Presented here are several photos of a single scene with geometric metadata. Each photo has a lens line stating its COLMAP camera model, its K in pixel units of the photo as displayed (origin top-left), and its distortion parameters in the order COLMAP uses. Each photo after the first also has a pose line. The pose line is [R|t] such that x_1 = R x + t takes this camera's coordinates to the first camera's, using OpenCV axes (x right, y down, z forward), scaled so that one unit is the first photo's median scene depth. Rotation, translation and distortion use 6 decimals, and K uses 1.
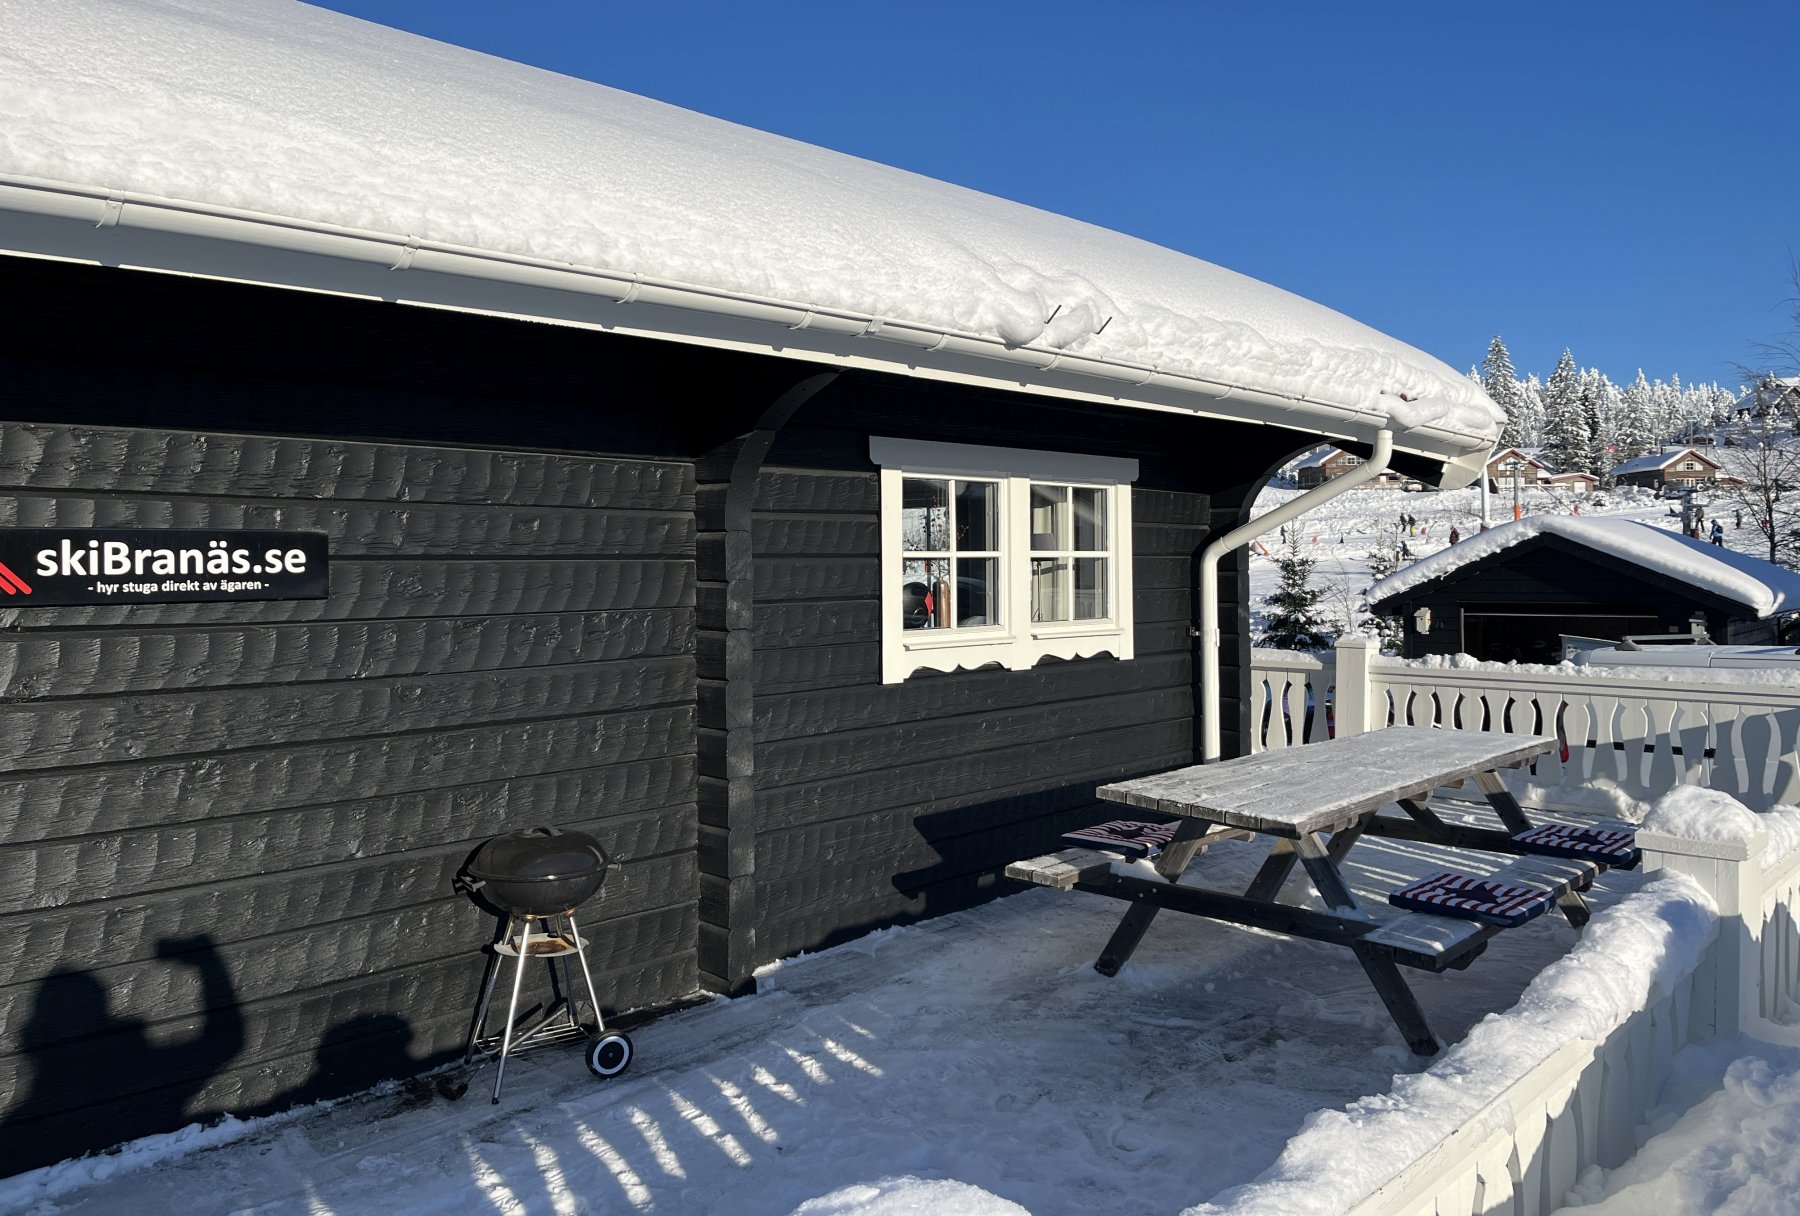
lens RADIAL K [[1344.8, 0, 906.4], [0, 1344.8, 549.7], [0, 0, 1]] dist [0.071048, -0.101232]
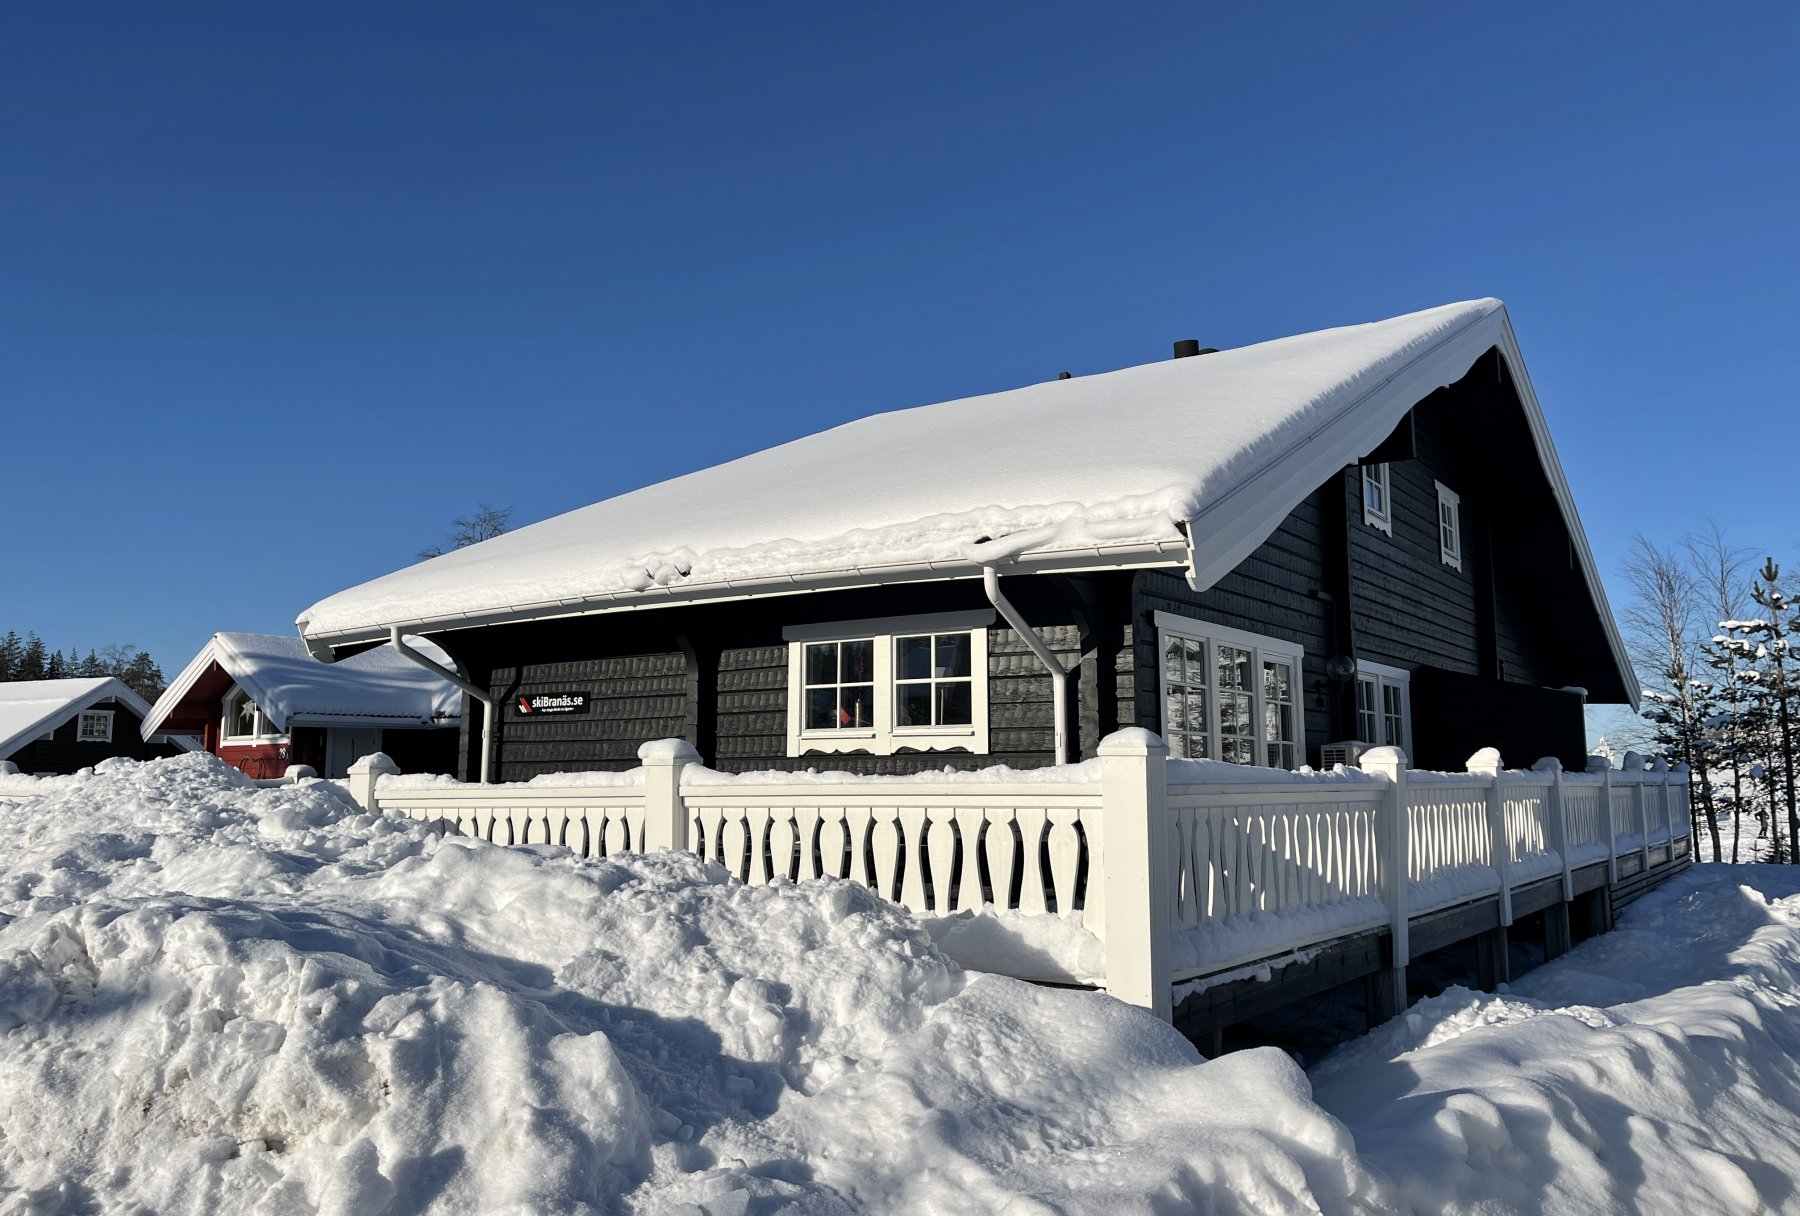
lens RADIAL K [[1344.8, 0, 906.4], [0, 1344.8, 549.7], [0, 0, 1]] dist [0.071048, -0.101232]
pose [[0.143260, -0.161017, -0.976499, 1.771735], [0.008523, 0.986841, -0.161471, 0.111905], [0.989648, 0.014810, 0.142747, 0.836861]]
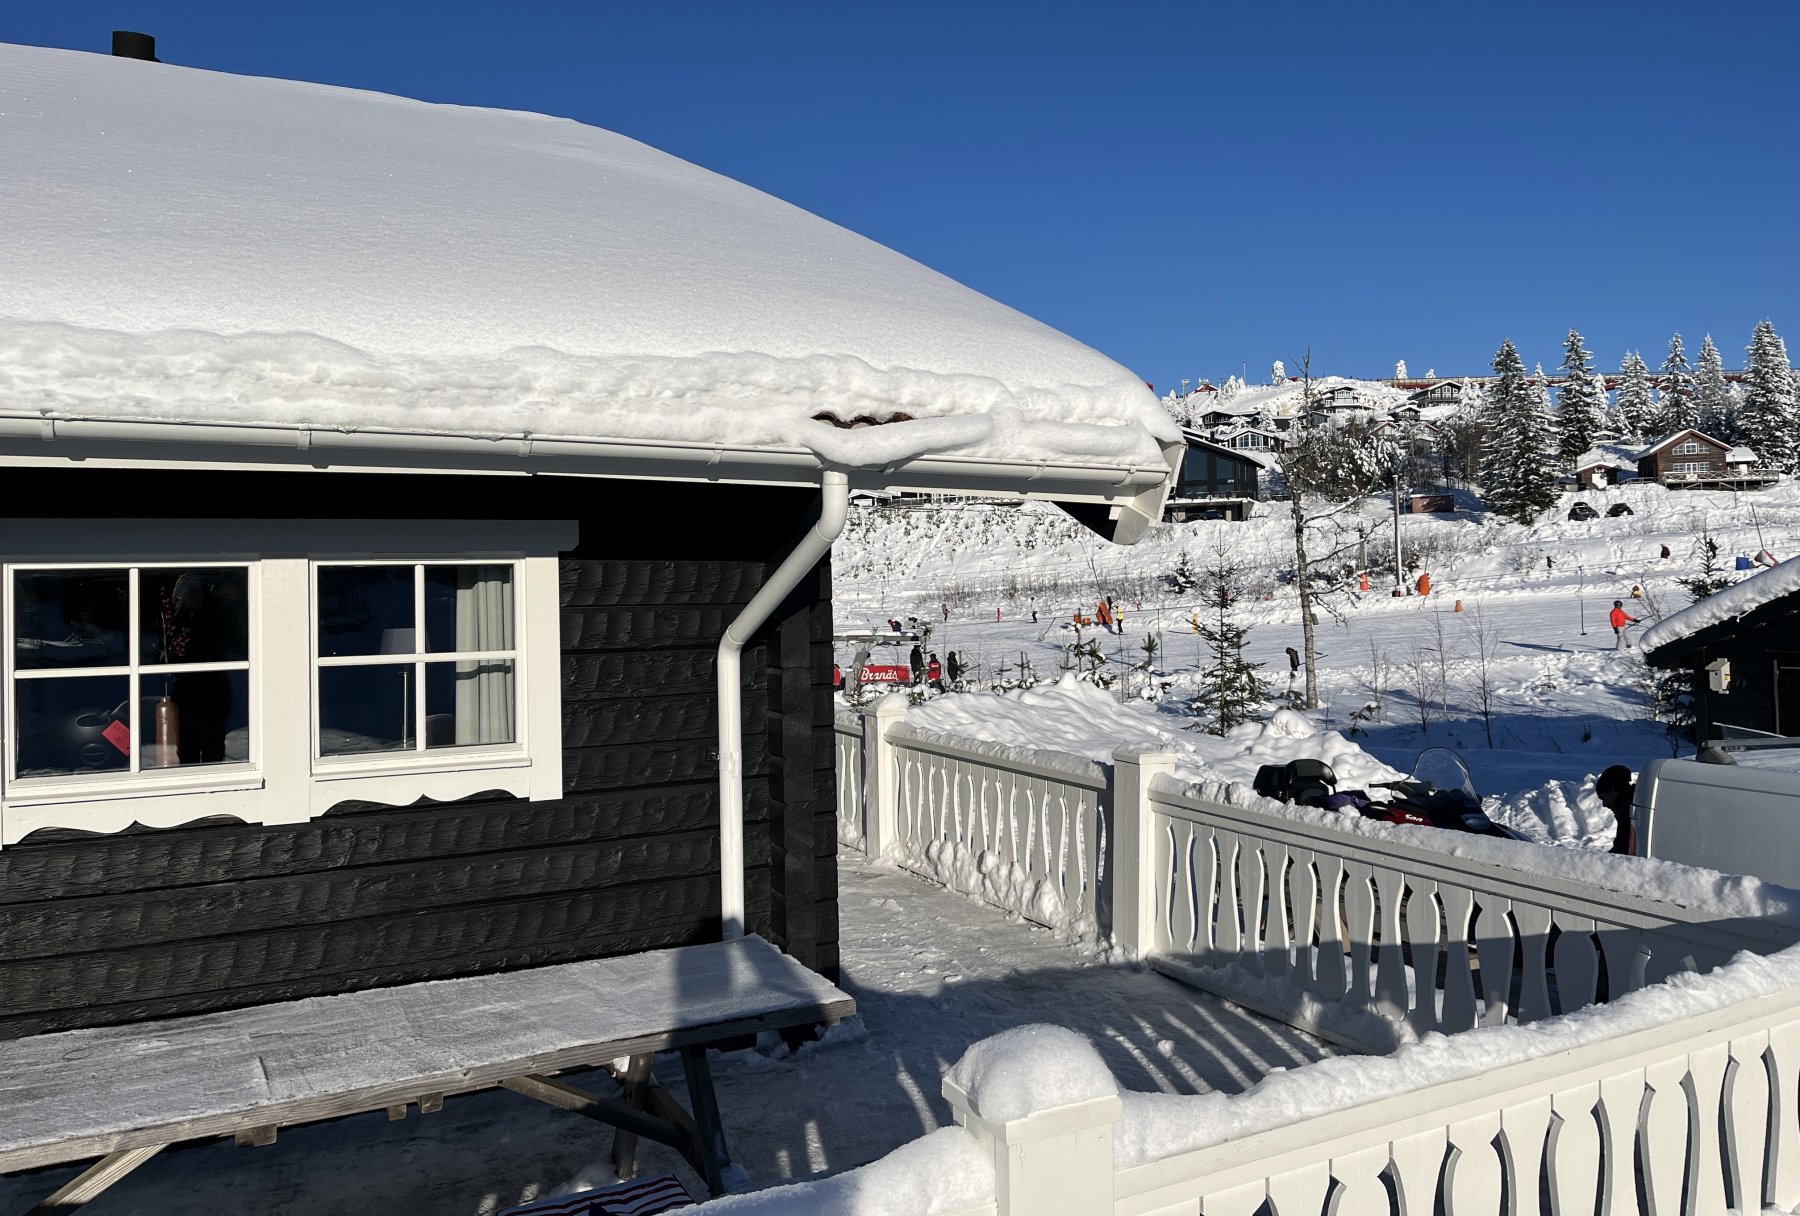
lens RADIAL K [[1344.8, 0, 906.4], [0, 1344.8, 549.7], [0, 0, 1]] dist [0.071048, -0.101232]
pose [[0.940953, -0.020564, -0.337912, 0.683389], [0.016616, 0.999756, -0.014574, -0.044397], [0.338129, 0.008099, 0.941065, 0.443551]]
